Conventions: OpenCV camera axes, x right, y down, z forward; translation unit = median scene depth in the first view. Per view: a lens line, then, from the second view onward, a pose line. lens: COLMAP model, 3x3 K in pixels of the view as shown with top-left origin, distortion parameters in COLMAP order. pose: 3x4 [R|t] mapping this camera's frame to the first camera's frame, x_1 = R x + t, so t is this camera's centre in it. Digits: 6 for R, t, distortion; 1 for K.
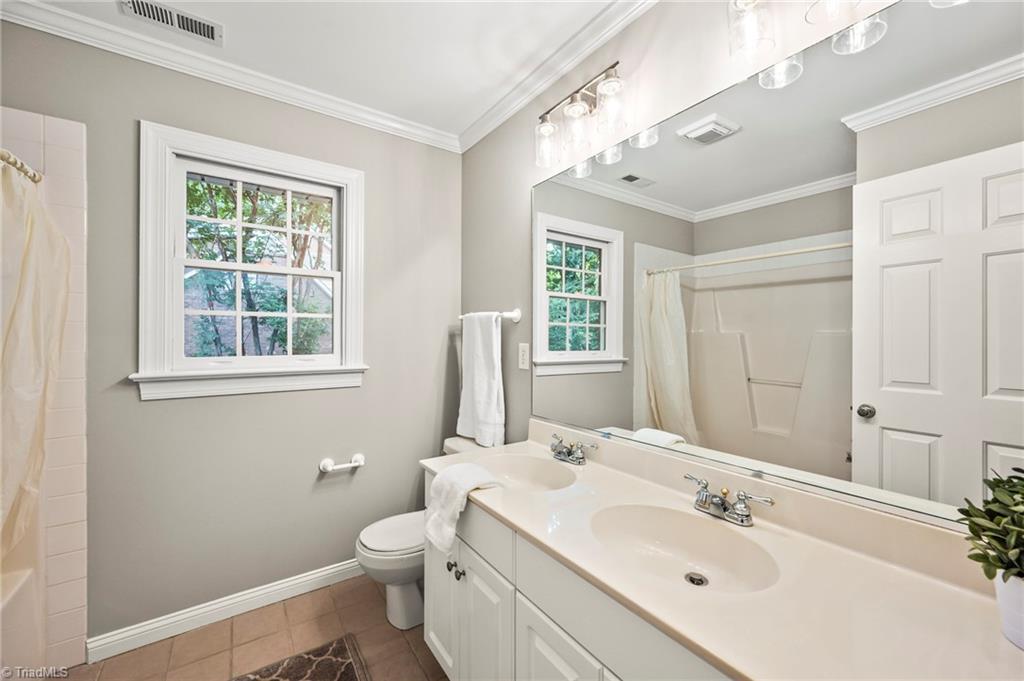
lens RADIAL K [[407.5, 0, 512.3], [0, 407.5, 345.4], [0, 0, 1]] dist [-0.001127, -0.000504]
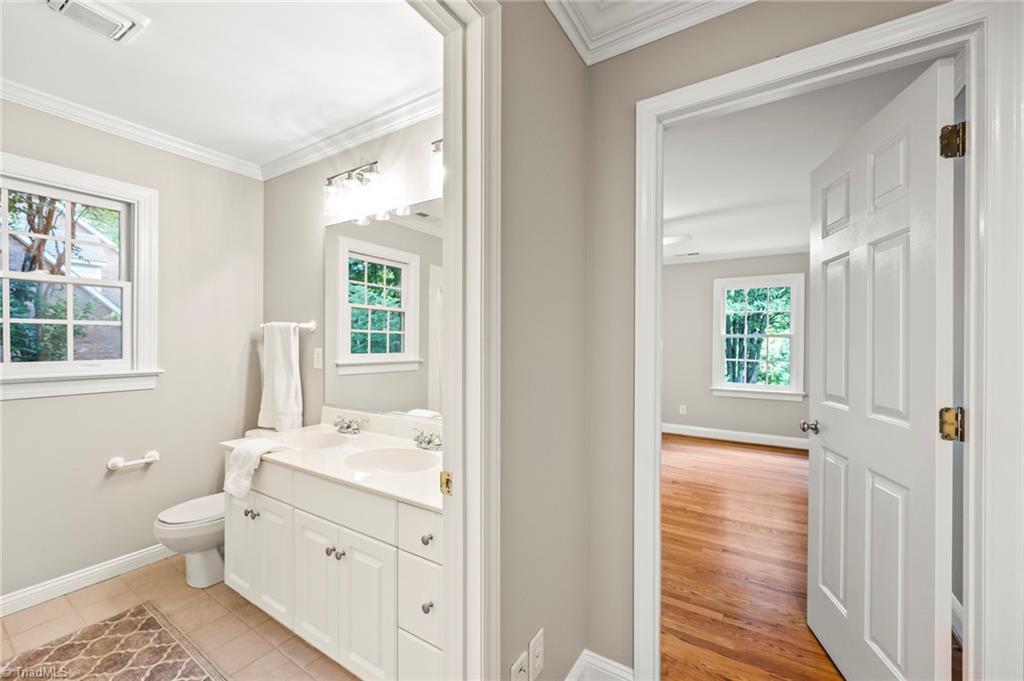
lens RADIAL K [[407.5, 0, 512.3], [0, 407.5, 345.4], [0, 0, 1]] dist [-0.001127, -0.000504]
pose [[0.920988, -0.003307, 0.389576, 0.088236], [0.005459, 0.999975, -0.004417, -0.004851], [-0.389552, 0.006195, 0.920984, -0.392386]]
